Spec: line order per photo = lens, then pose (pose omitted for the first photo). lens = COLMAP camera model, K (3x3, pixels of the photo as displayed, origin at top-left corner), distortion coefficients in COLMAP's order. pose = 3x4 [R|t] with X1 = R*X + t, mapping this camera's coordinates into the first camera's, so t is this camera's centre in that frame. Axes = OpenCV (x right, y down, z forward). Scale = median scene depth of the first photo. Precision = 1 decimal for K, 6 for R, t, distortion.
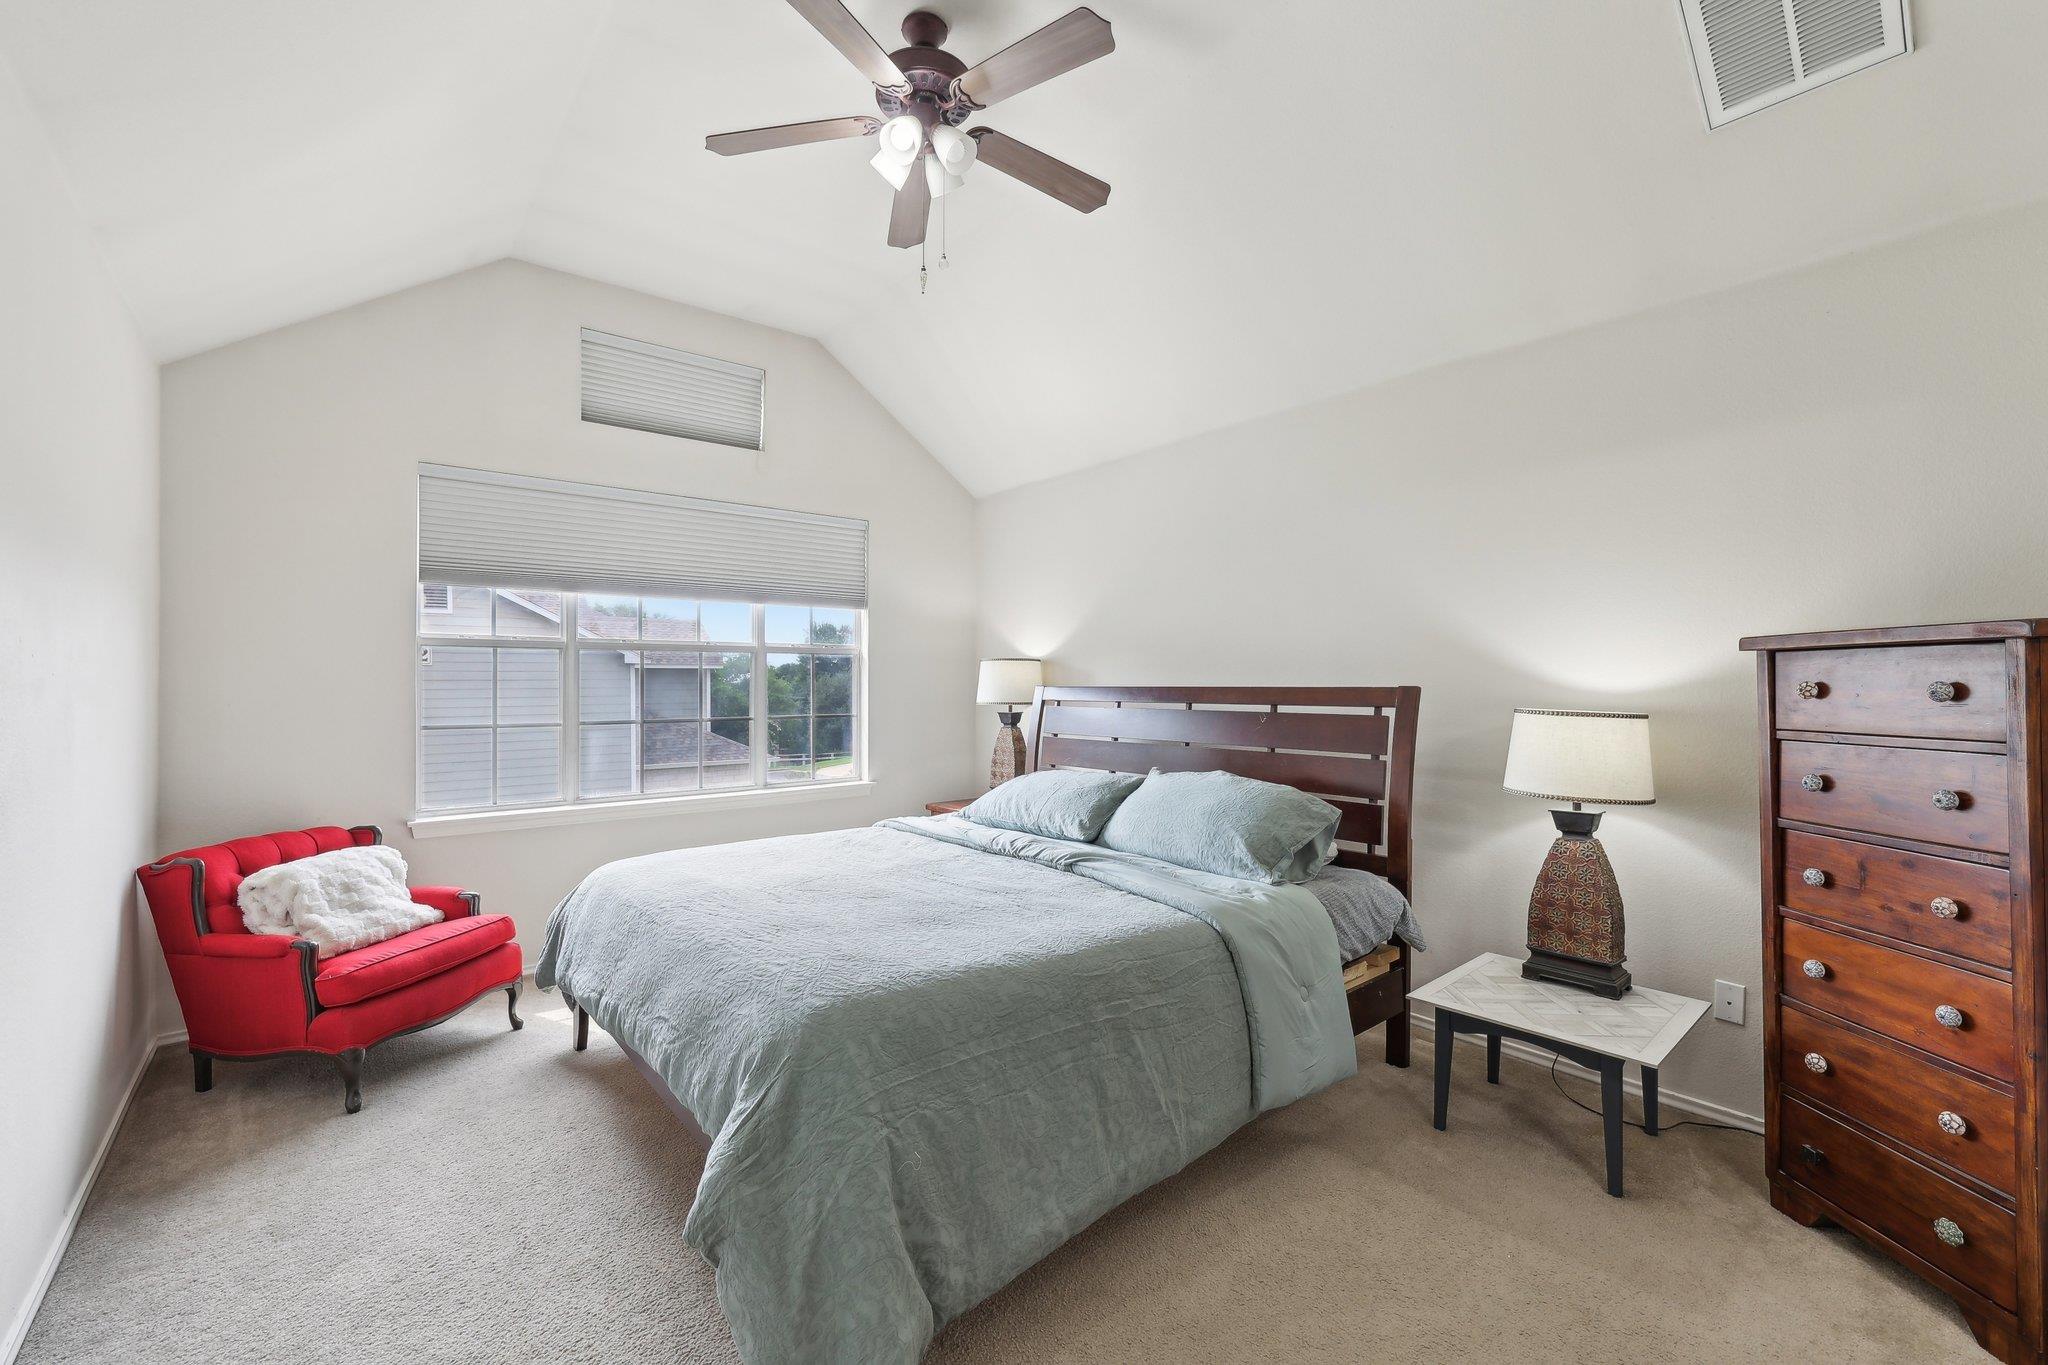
lens RADIAL K [[856.2, 0, 1029.1], [0, 856.2, 674.6], [0, 0, 1]] dist [-0.001522, 0.000671]
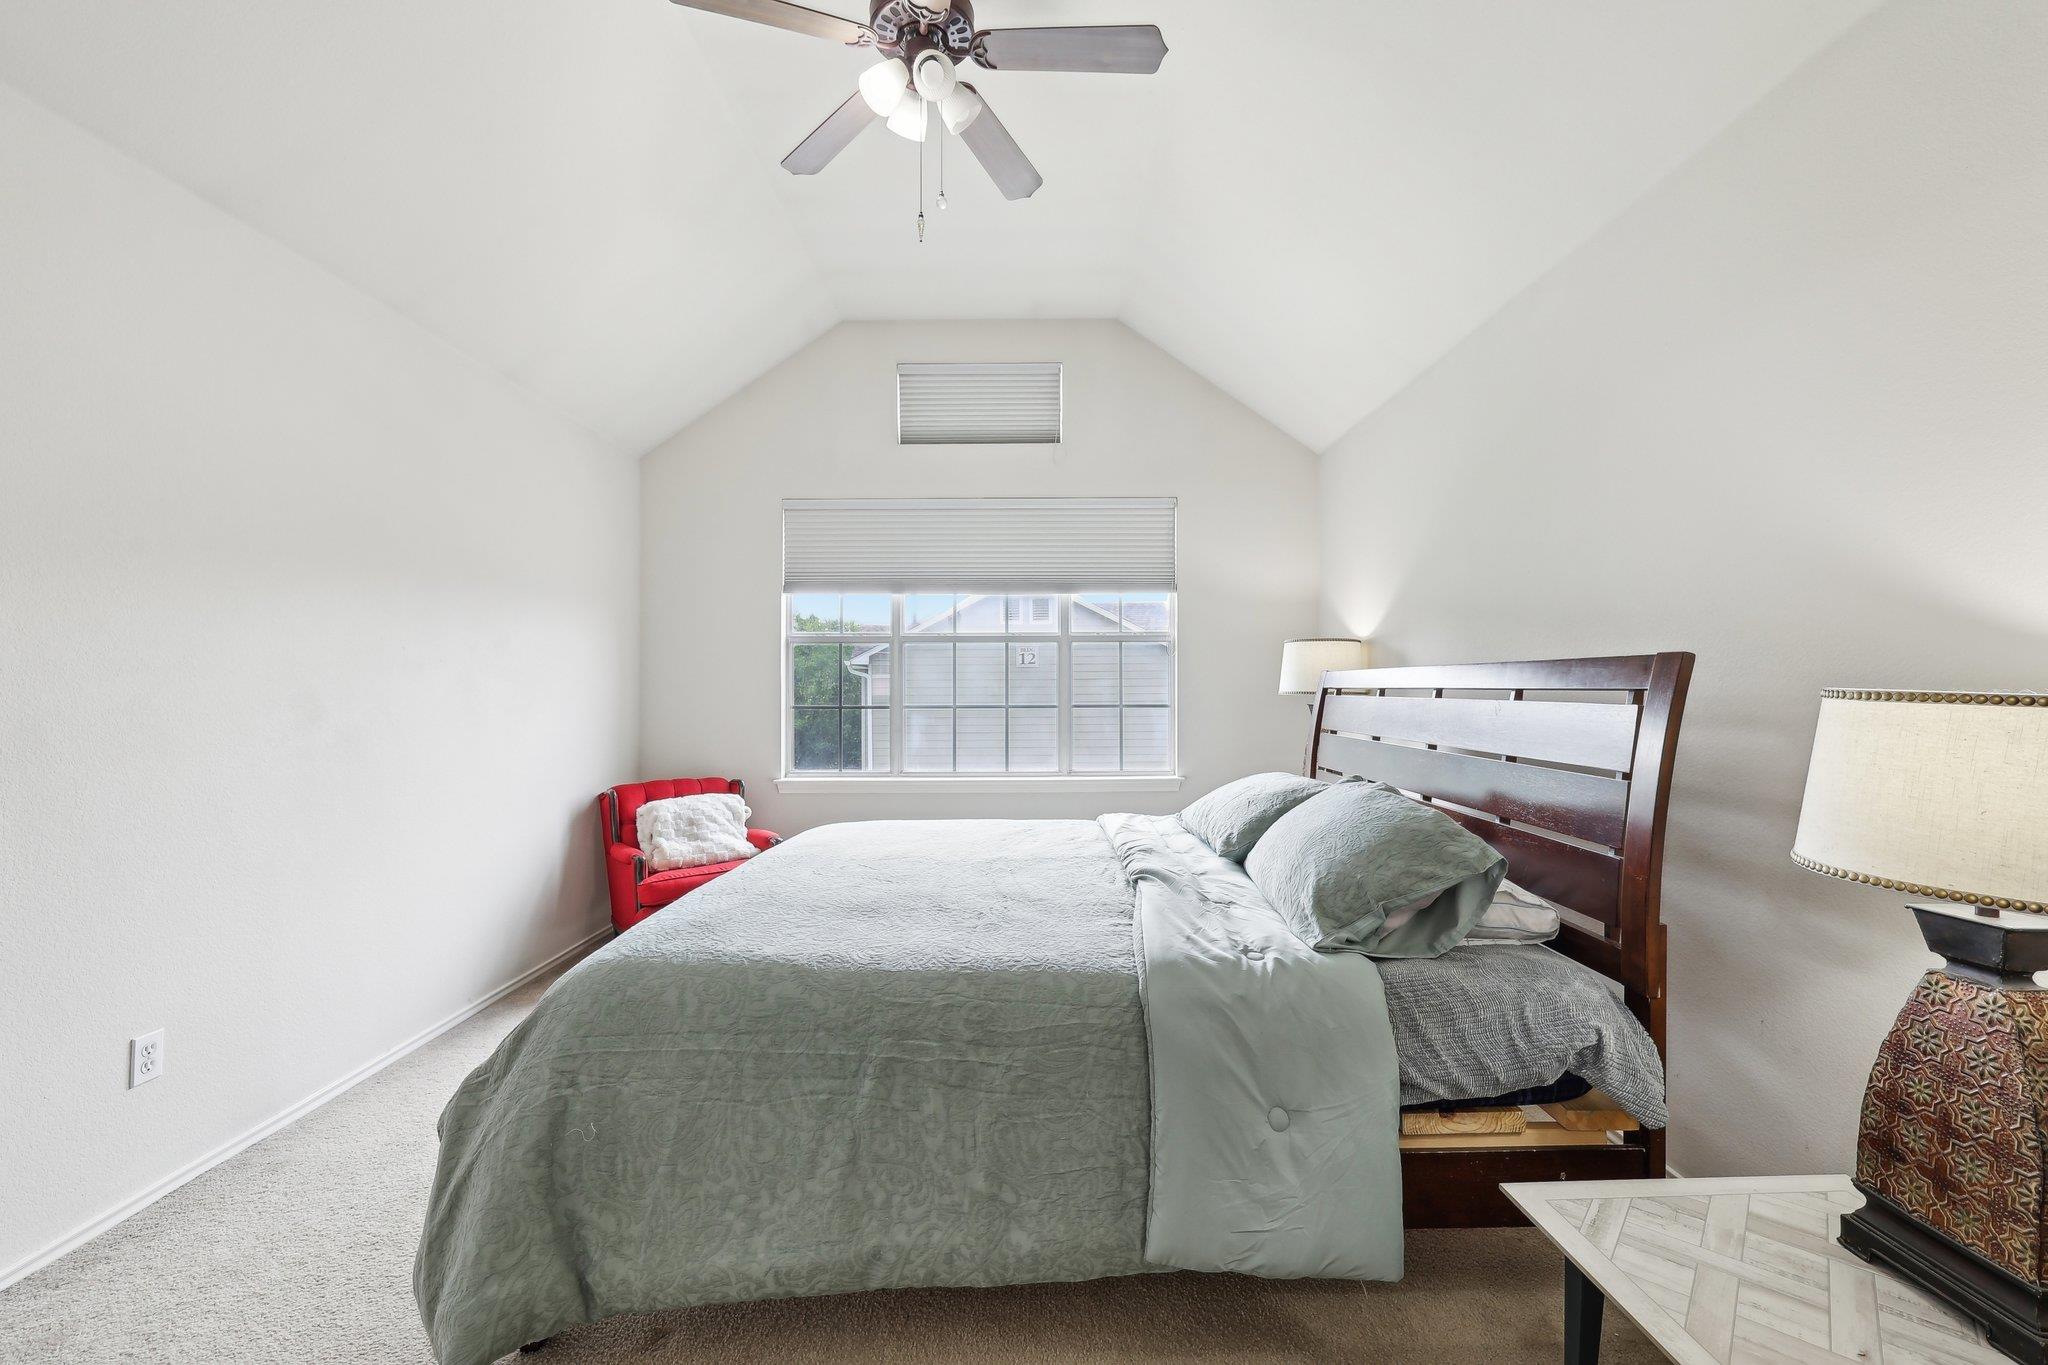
lens RADIAL K [[856.2, 0, 1027.5], [0, 856.2, 676.1], [0, 0, 1]] dist [-0.001522, 0.000671]
pose [[0.774643, -0.007290, -0.632357, 0.483286], [0.007804, 0.999968, -0.001969, 0.027463], [0.632351, -0.003410, 0.774675, 0.305190]]
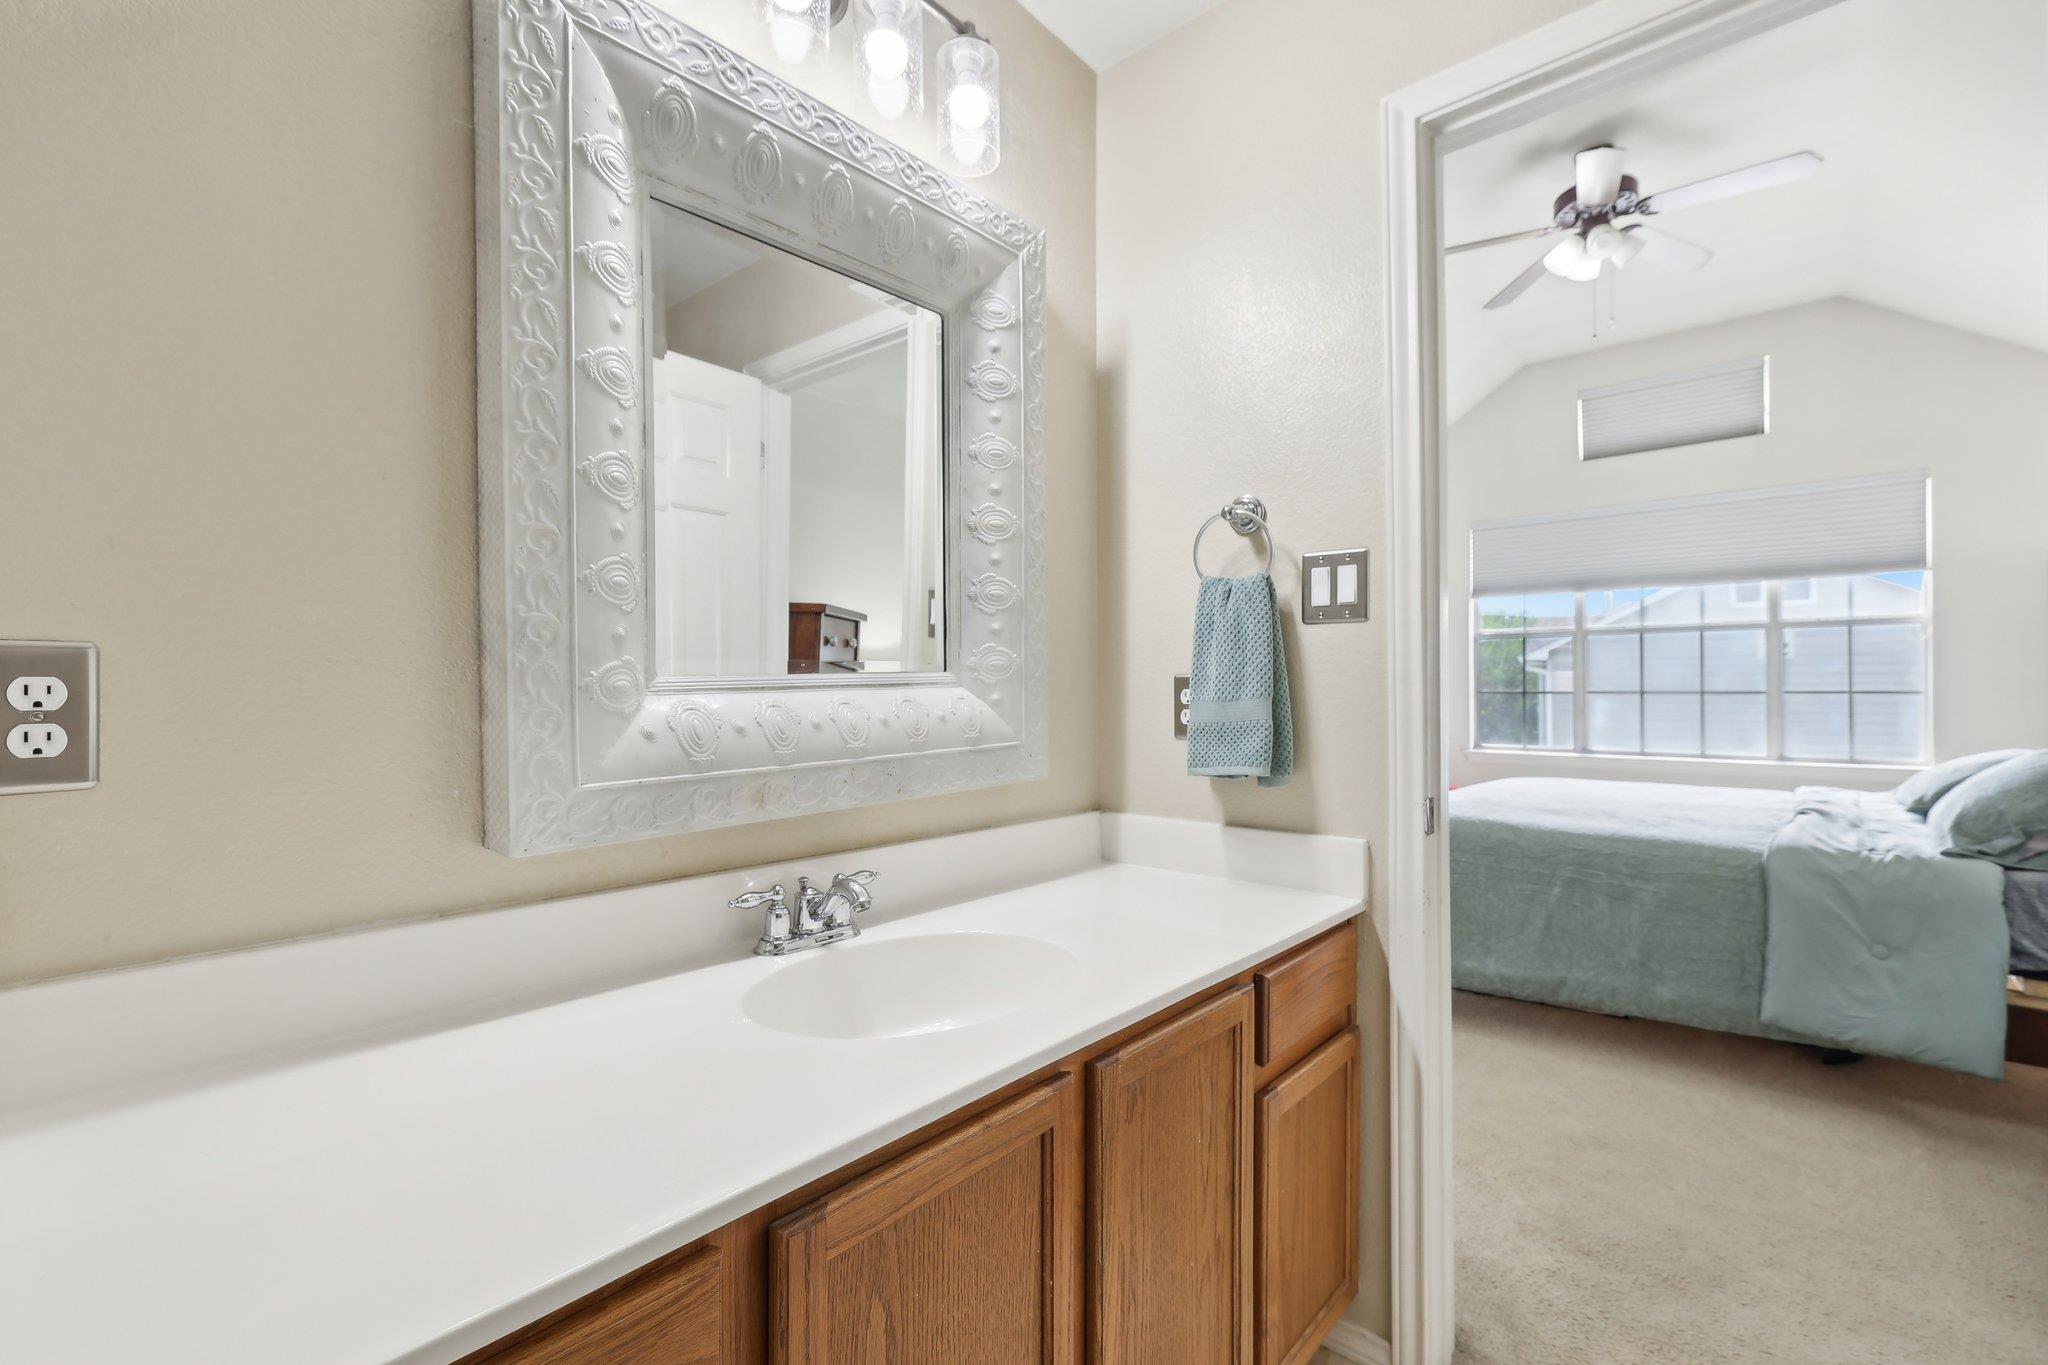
lens RADIAL K [[856.2, 0, 1039.5], [0, 856.2, 679.0], [0, 0, 1]] dist [-0.001522, 0.000671]
pose [[0.166522, -0.006852, -0.986014, 0.909801], [0.010736, 0.999929, -0.005135, 0.050464], [0.985979, -0.009731, 0.166584, -0.068481]]
